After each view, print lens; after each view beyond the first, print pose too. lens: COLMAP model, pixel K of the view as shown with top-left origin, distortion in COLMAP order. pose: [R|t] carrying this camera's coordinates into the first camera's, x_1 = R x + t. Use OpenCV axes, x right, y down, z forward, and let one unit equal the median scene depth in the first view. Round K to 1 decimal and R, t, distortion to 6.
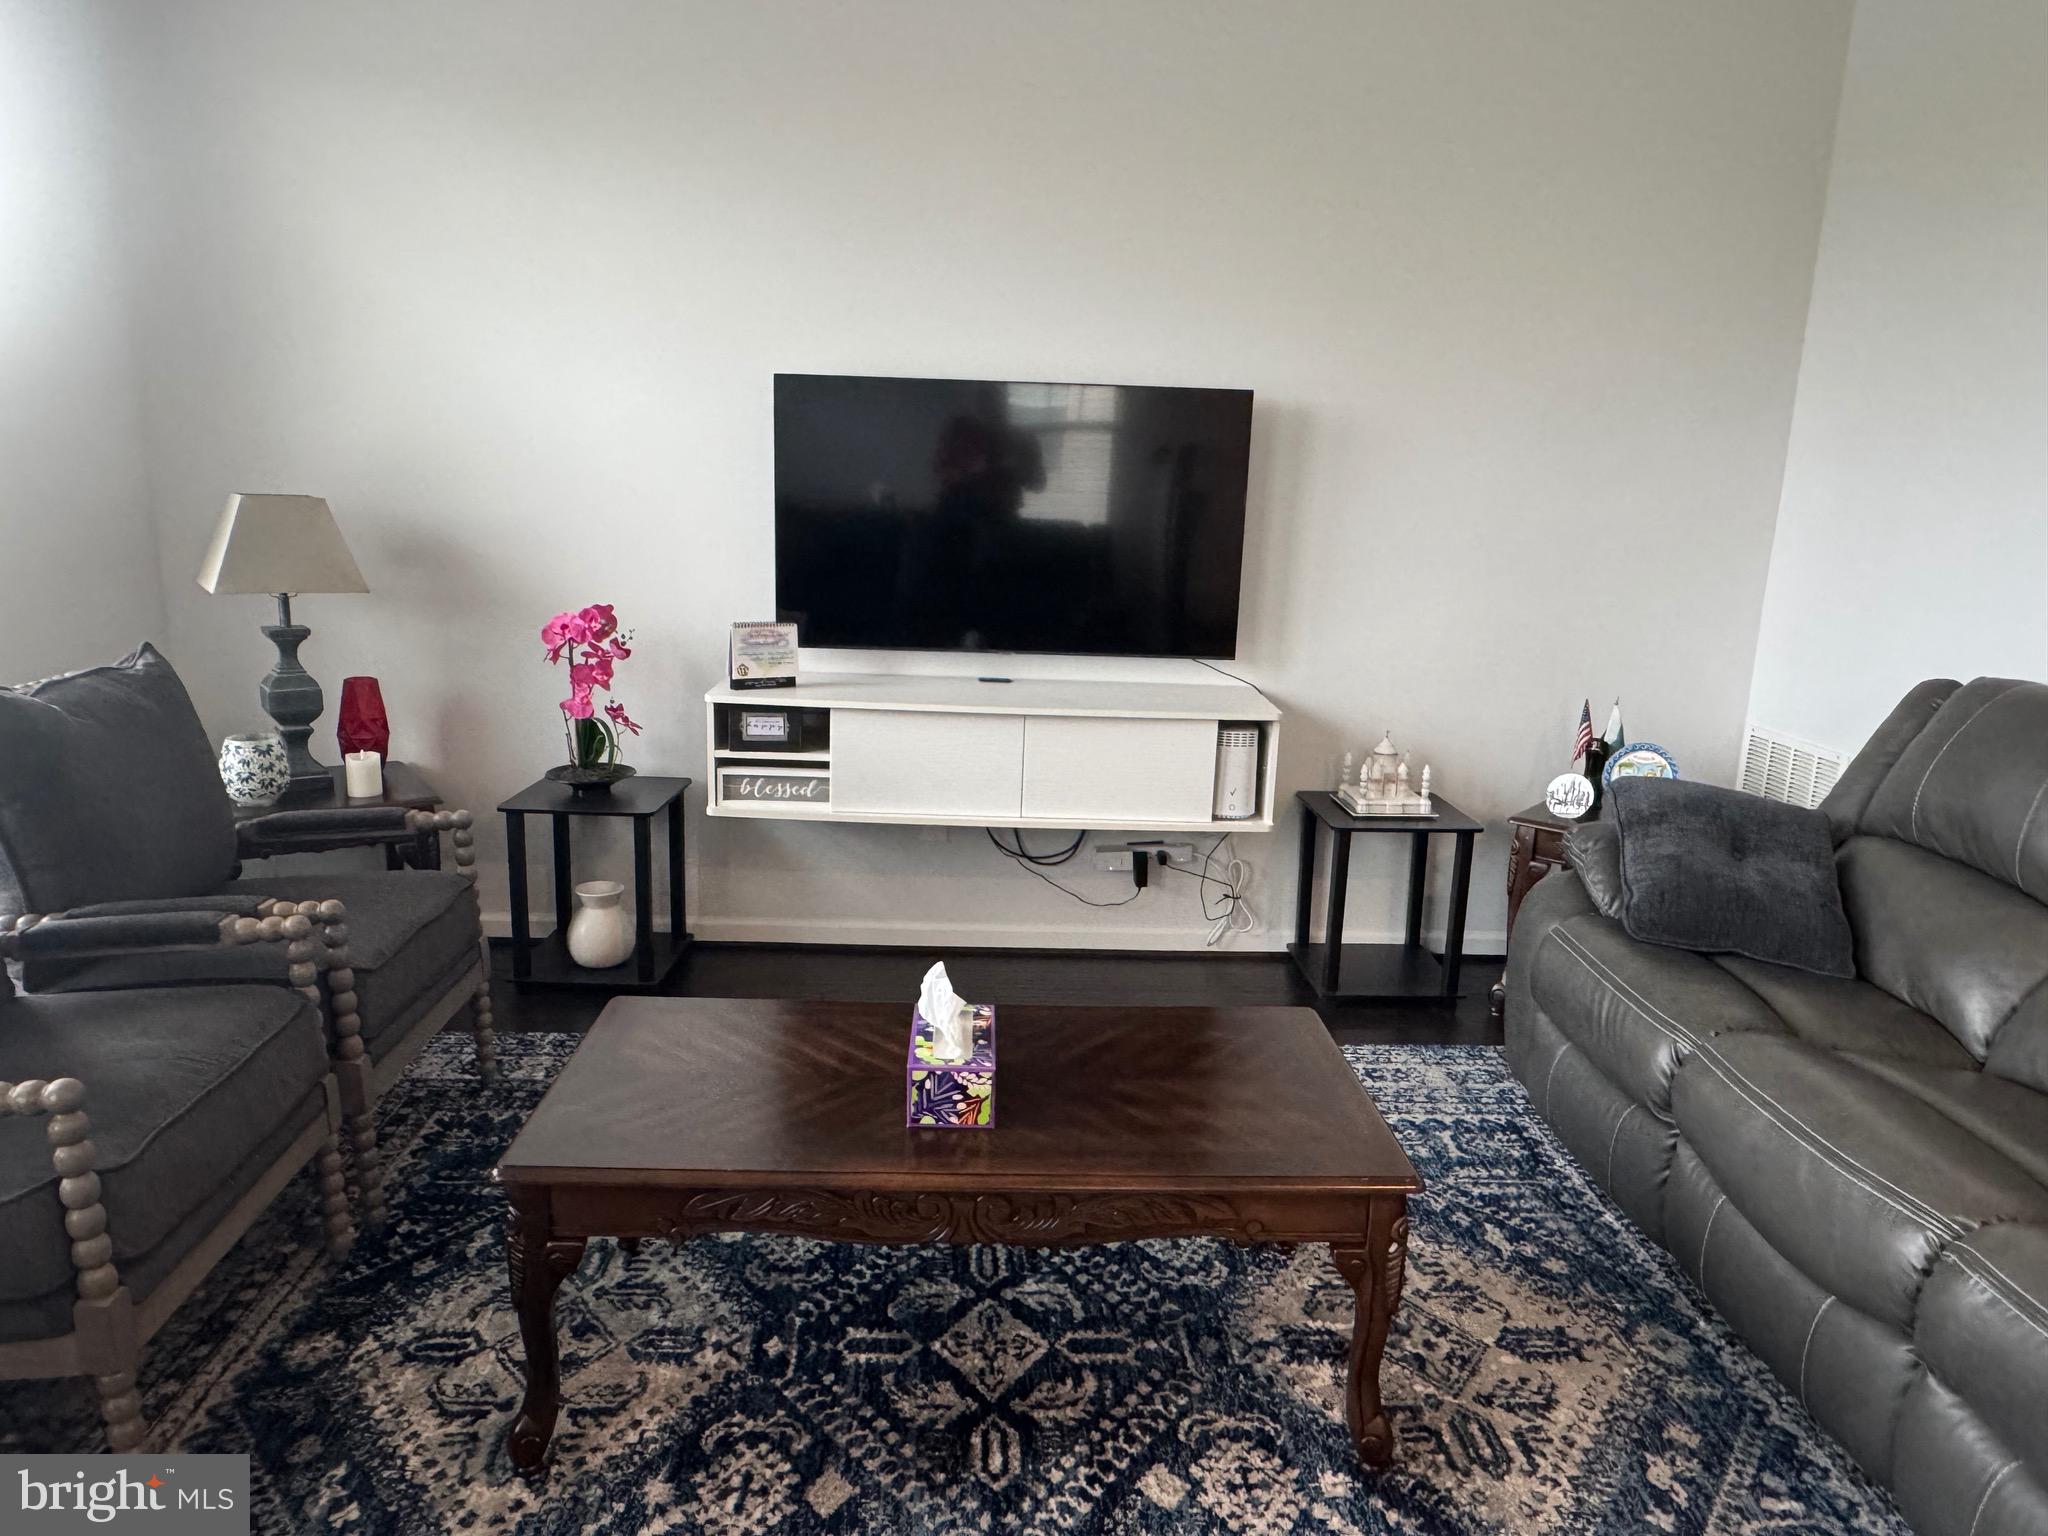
lens RADIAL K [[1353.4, 0, 1018.2], [0, 1353.4, 774.6], [0, 0, 1]] dist [-0.007487, 0.001668]
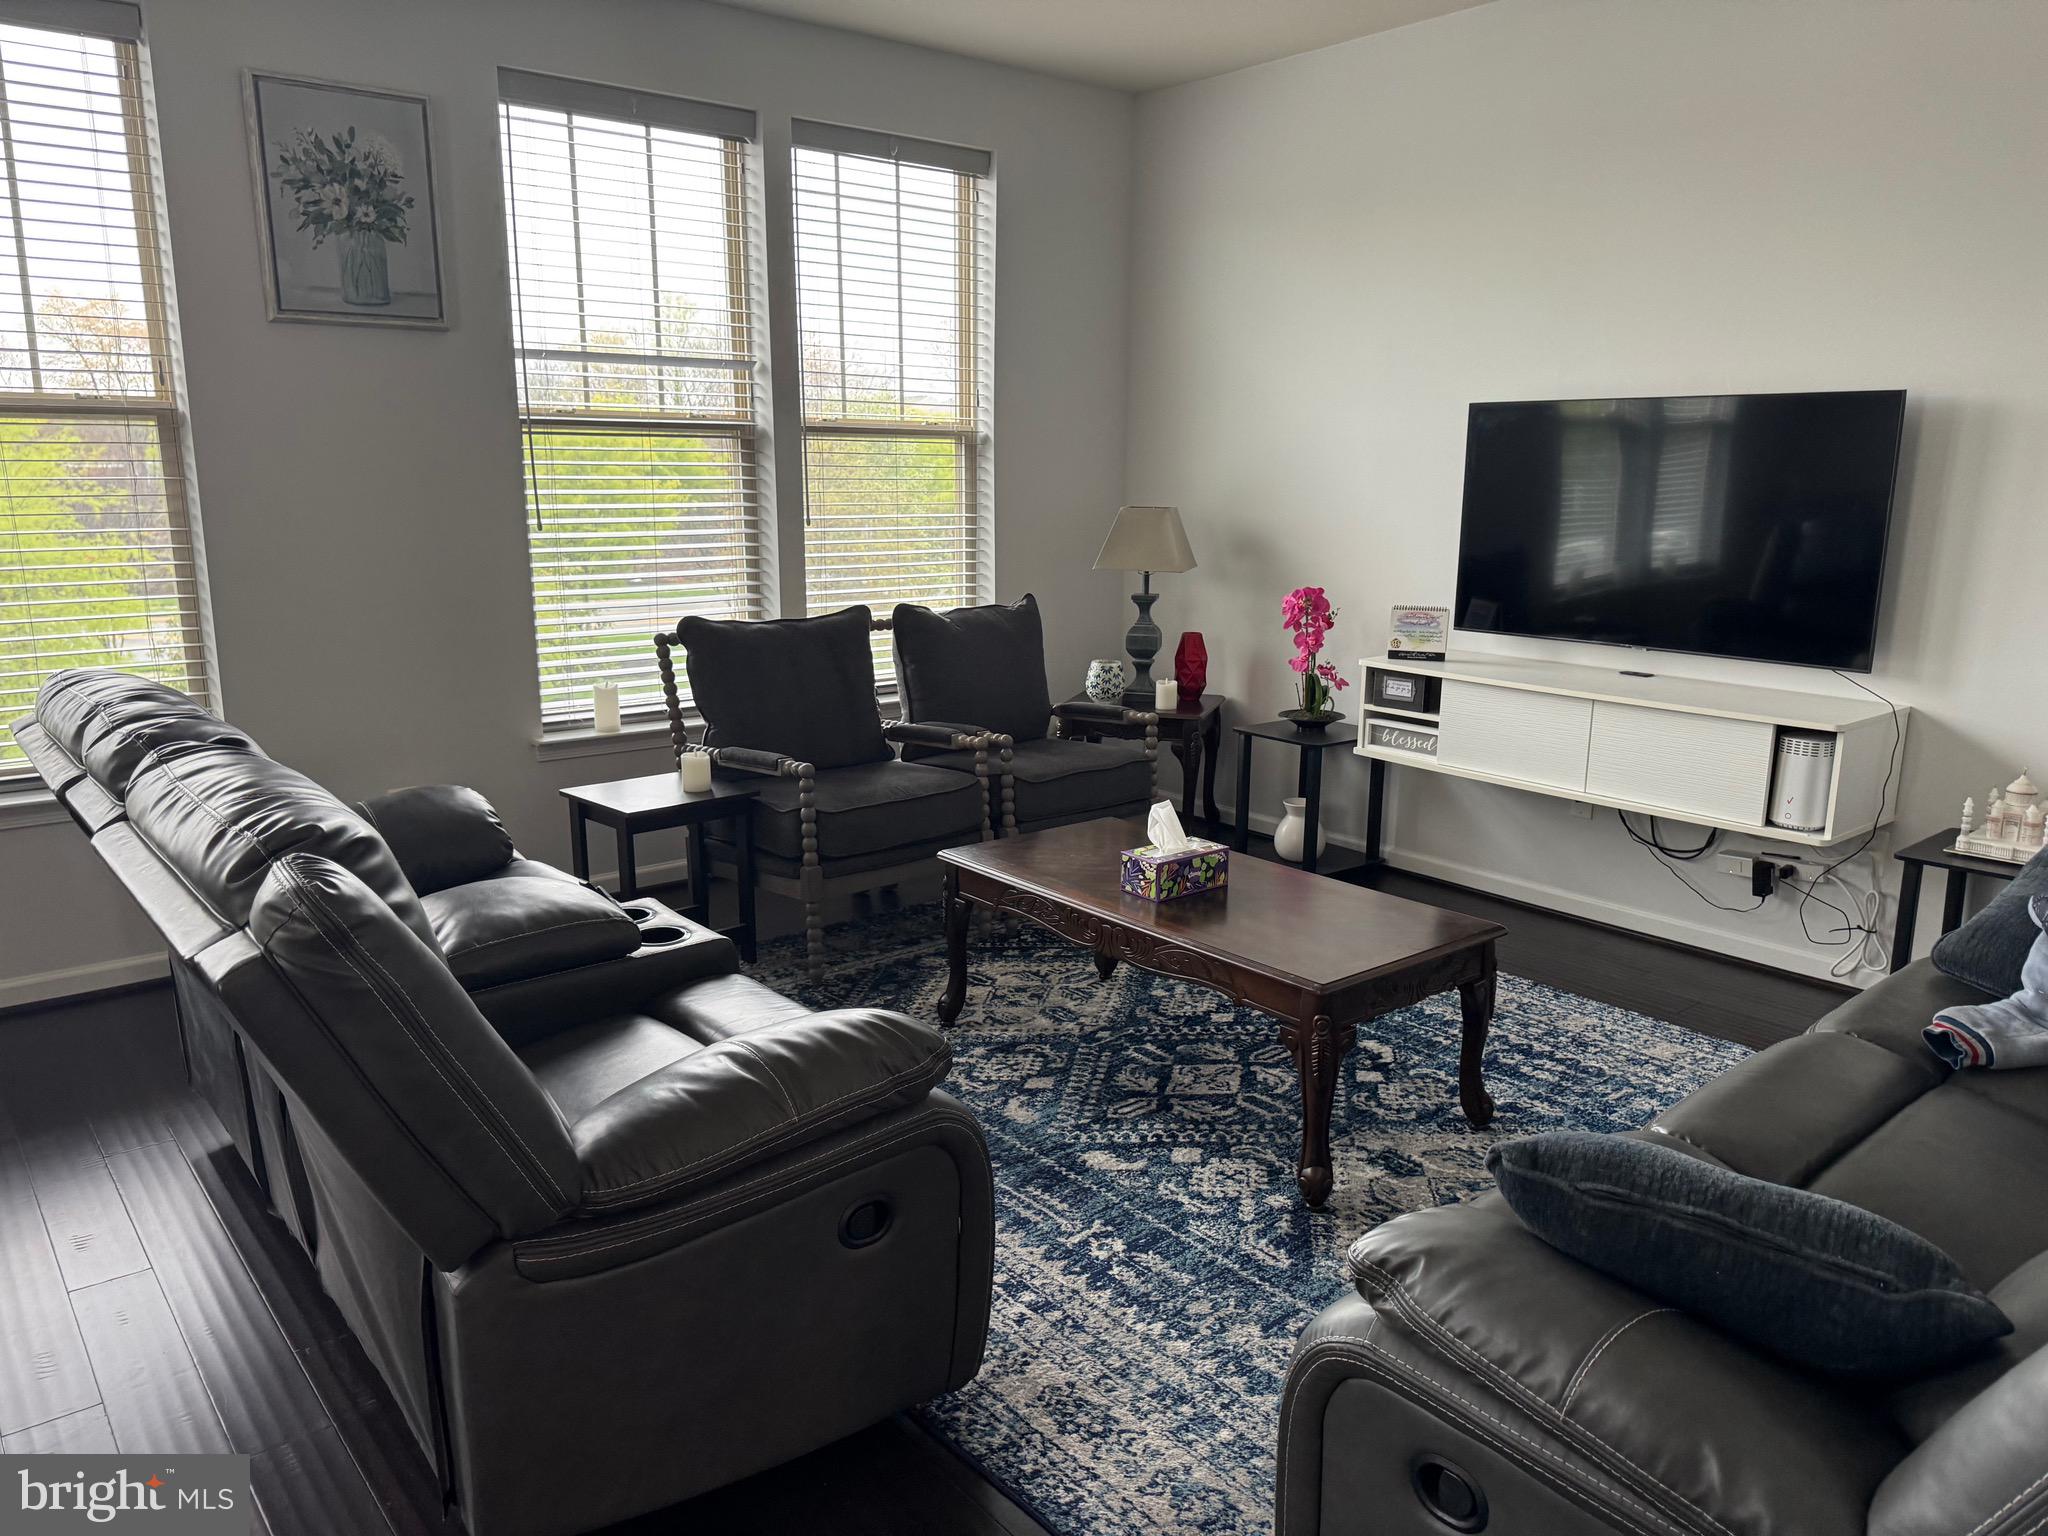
lens RADIAL K [[1430.8, 0, 1005.5], [0, 1430.8, 799.3], [0, 0, 1]] dist [0.045029, -0.053218]
pose [[0.598774, 0.152855, -0.786197, 0.658806], [-0.158198, 0.984852, 0.070993, 0.028924], [0.785139, 0.081866, 0.613885, -0.099737]]
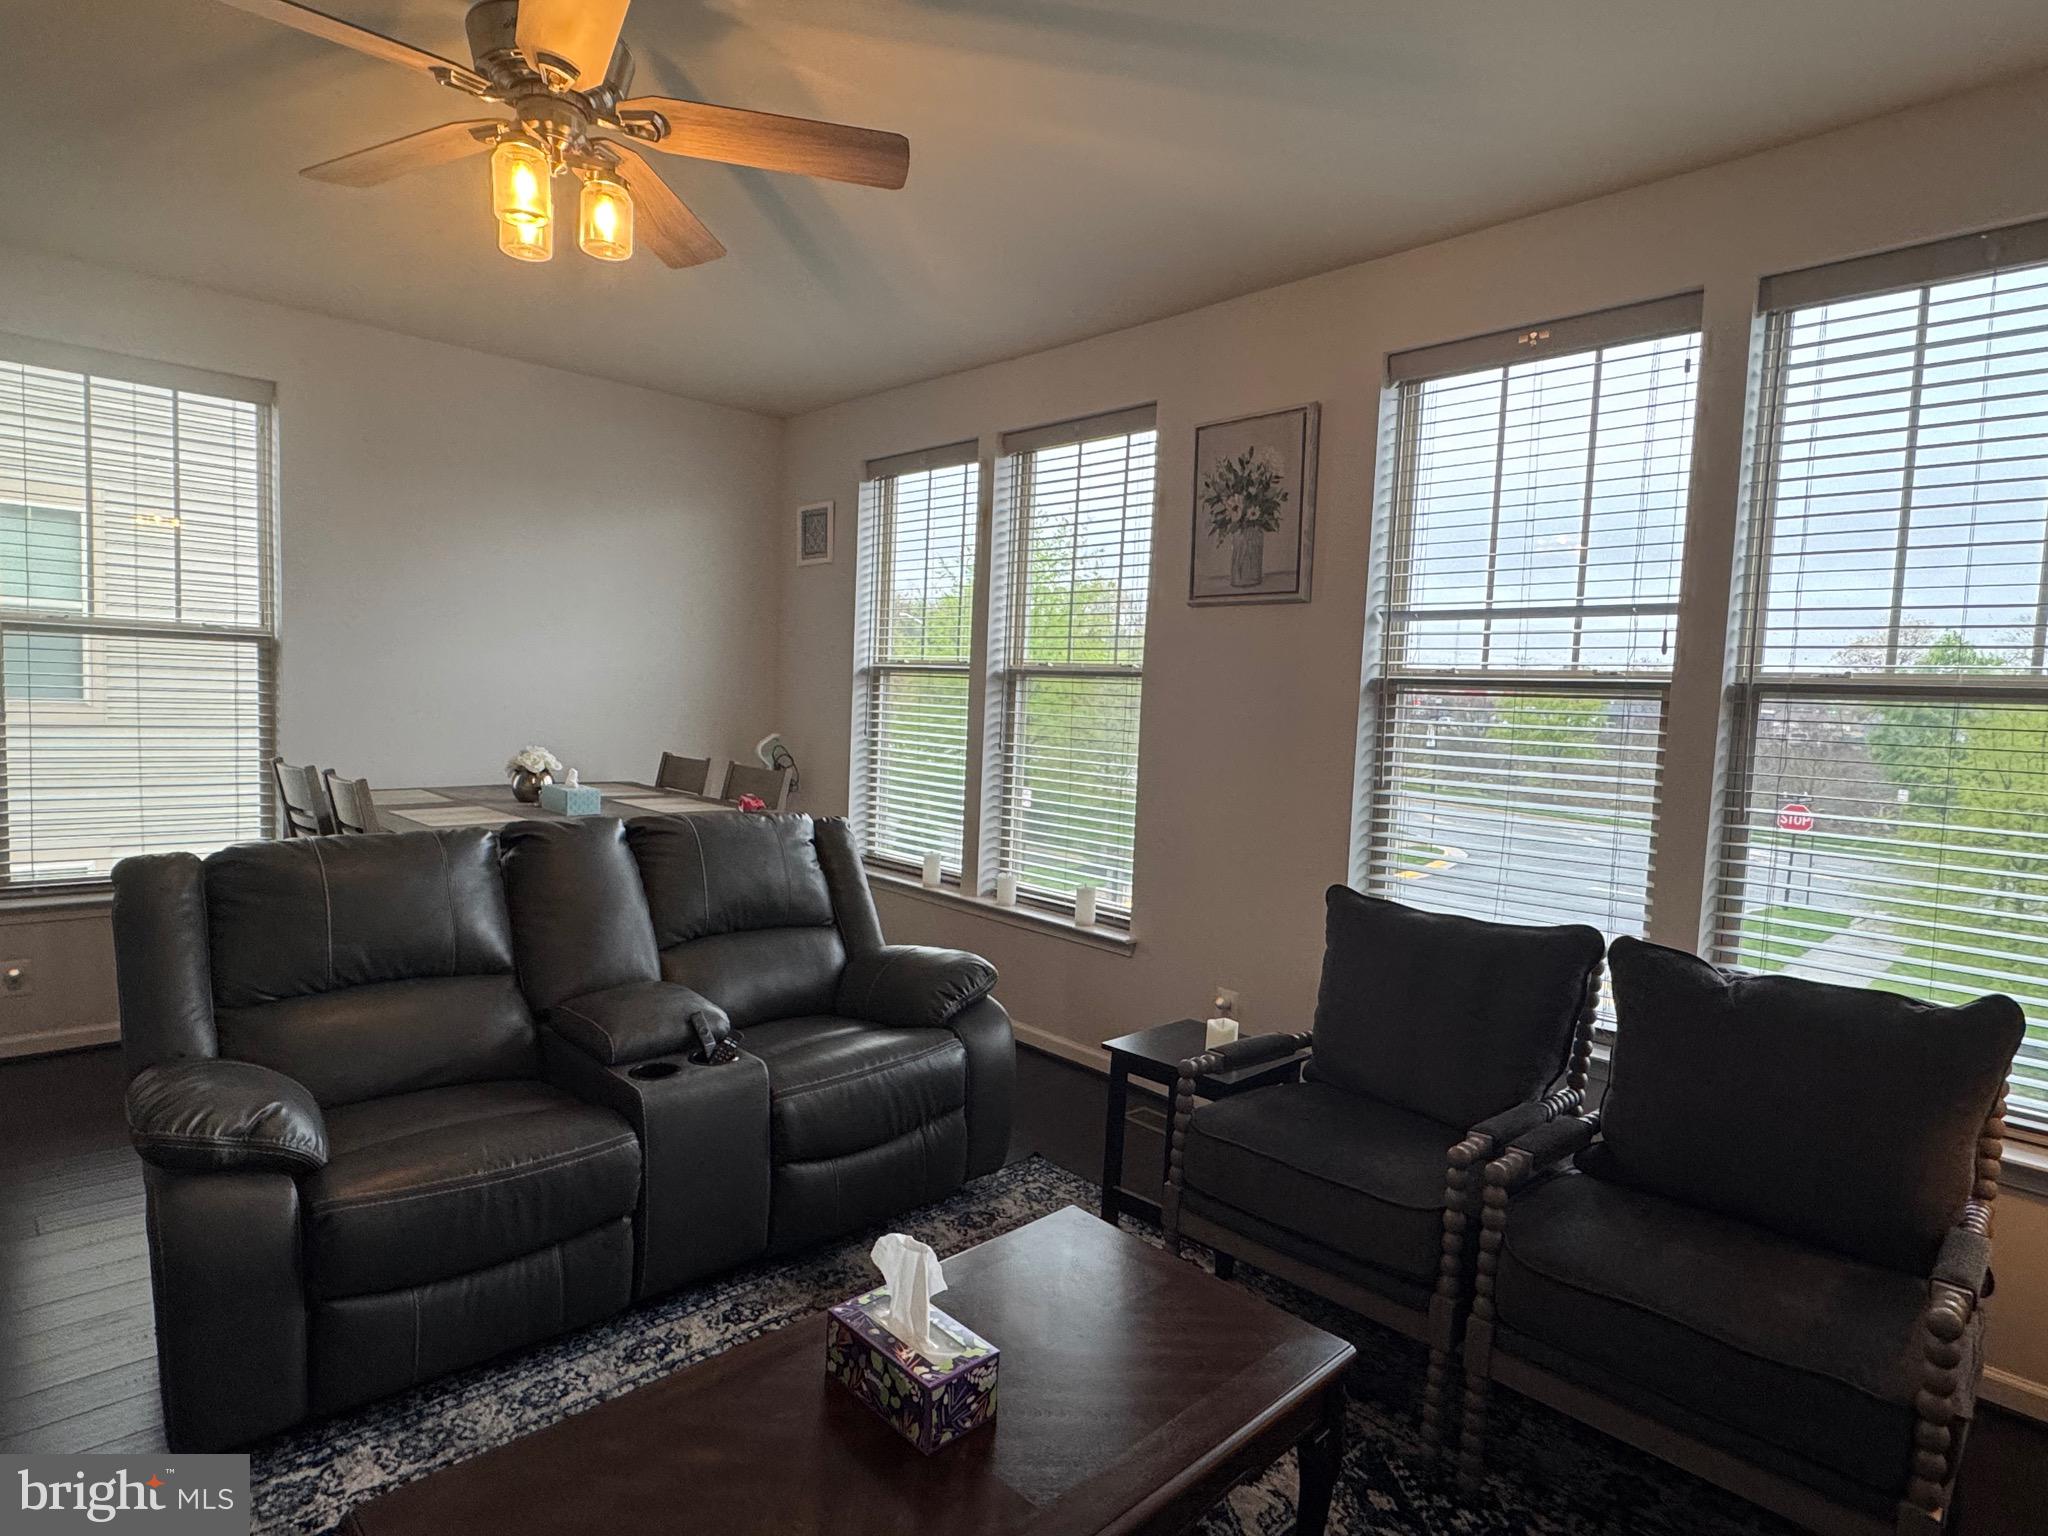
lens RADIAL K [[1100.6, 0, 1010.5], [0, 1100.6, 771.5], [0, 0, 1]] dist [-0.002634, -0.004533]
pose [[-0.753202, -0.016732, -0.657577, 0.238538], [-0.203782, 0.956430, 0.209080, -0.208075], [0.625428, 0.291481, -0.723795, 0.875206]]
